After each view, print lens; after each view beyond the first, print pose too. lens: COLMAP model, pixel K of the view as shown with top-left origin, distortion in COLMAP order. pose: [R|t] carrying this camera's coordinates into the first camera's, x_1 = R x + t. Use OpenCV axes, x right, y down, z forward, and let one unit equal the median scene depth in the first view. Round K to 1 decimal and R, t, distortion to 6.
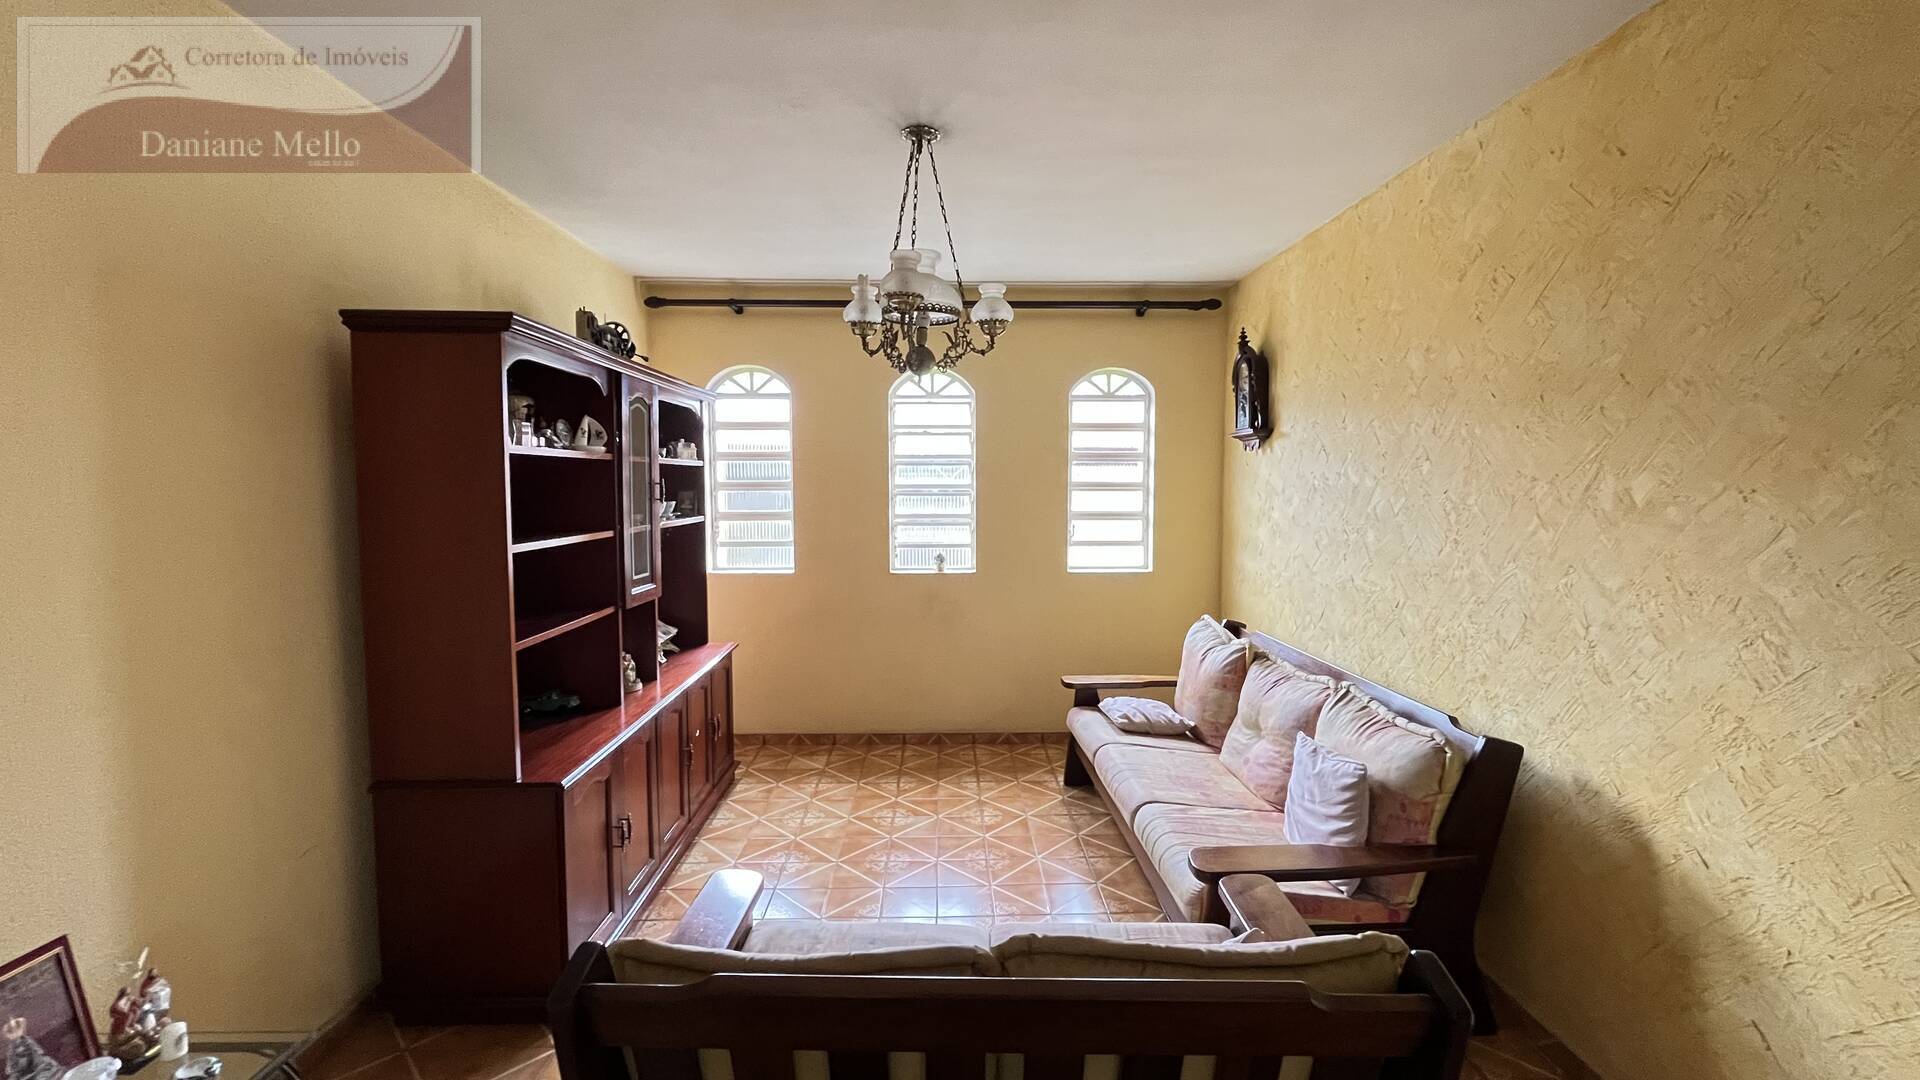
lens RADIAL K [[774.2, 0, 966.5], [0, 774.2, 536.8], [0, 0, 1]] dist [-0.002916, -0.000340]
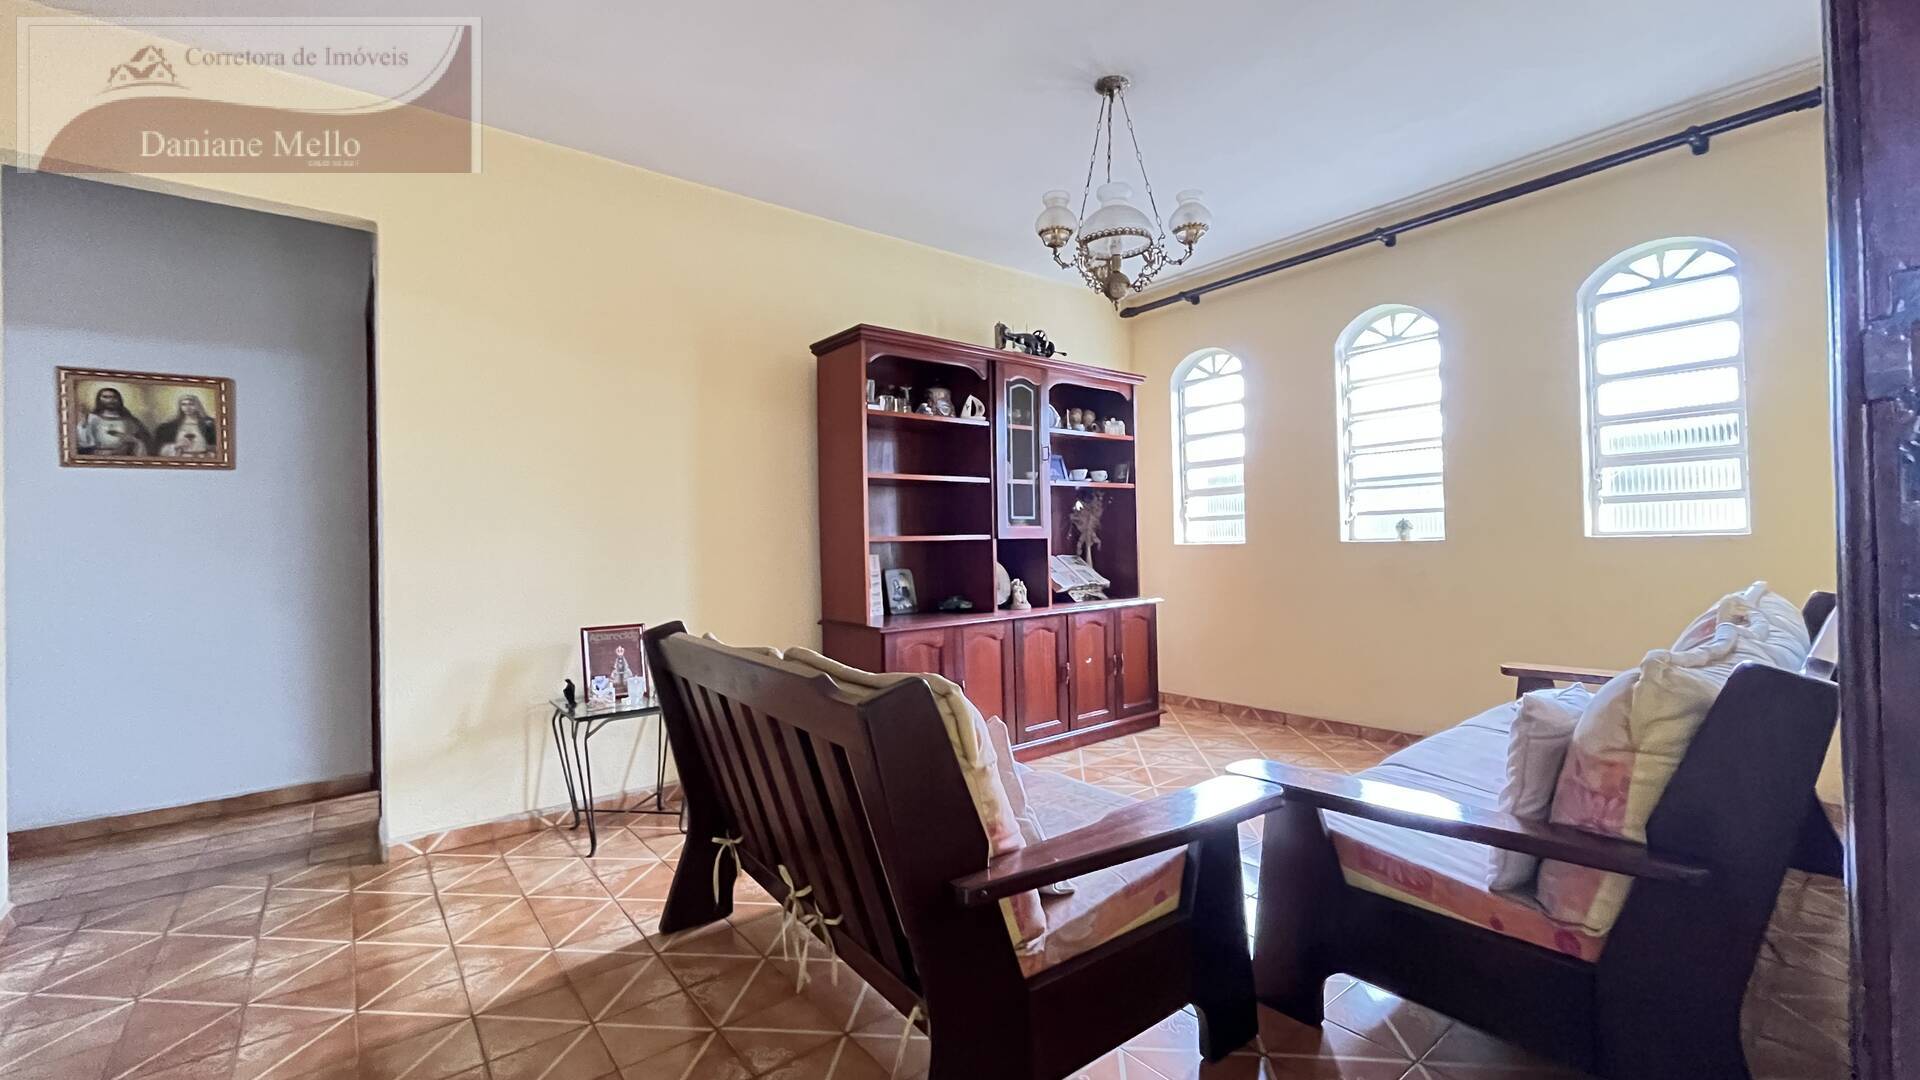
lens RADIAL K [[774.2, 0, 966.5], [0, 774.2, 536.8], [0, 0, 1]] dist [-0.002916, -0.000340]
pose [[0.601417, -0.021908, -0.798635, 0.550280], [-0.031114, 0.998223, -0.050814, 0.151942], [0.798329, 0.055409, 0.599667, 0.161423]]
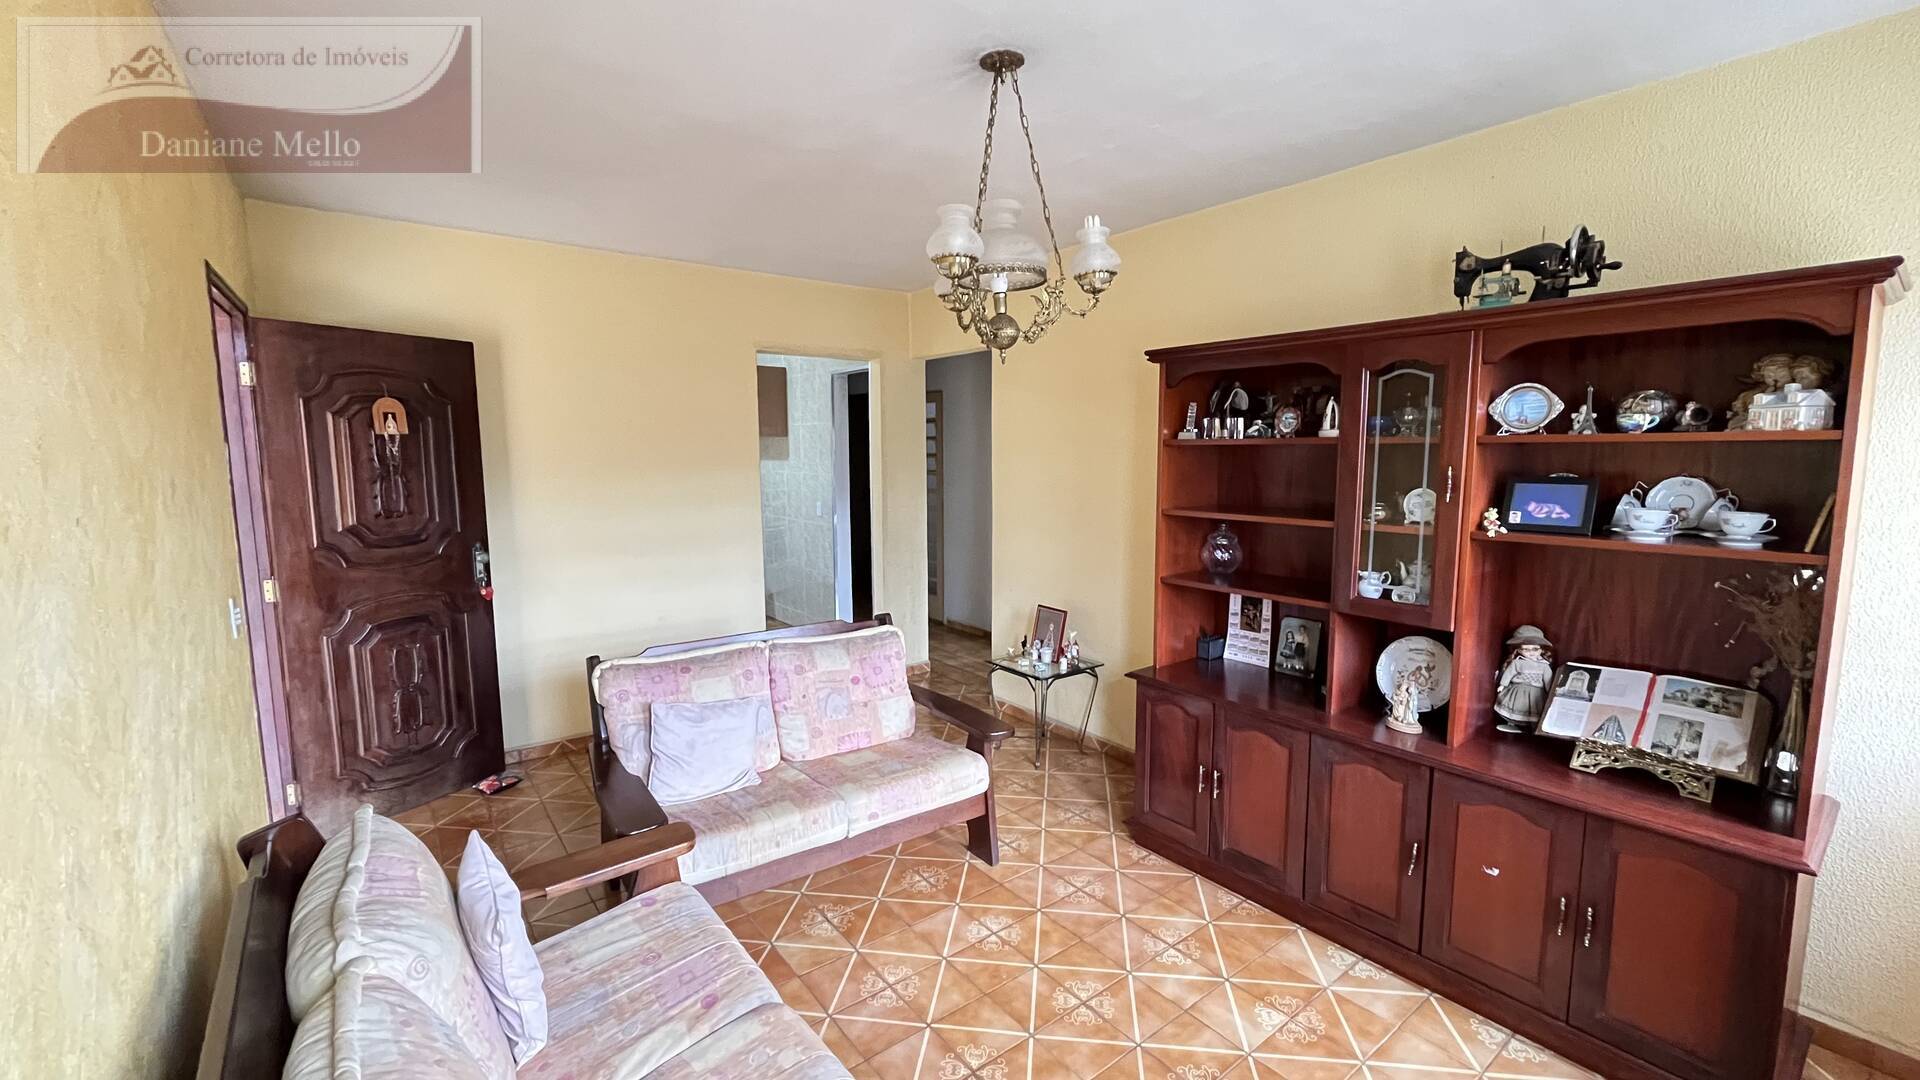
lens RADIAL K [[774.2, 0, 966.5], [0, 774.2, 536.8], [0, 0, 1]] dist [-0.002916, -0.000340]
pose [[-0.797354, 0.072905, -0.599092, 0.408224], [-0.039486, 0.984248, 0.172329, -0.122868], [0.602219, 0.161063, -0.781915, 1.364318]]
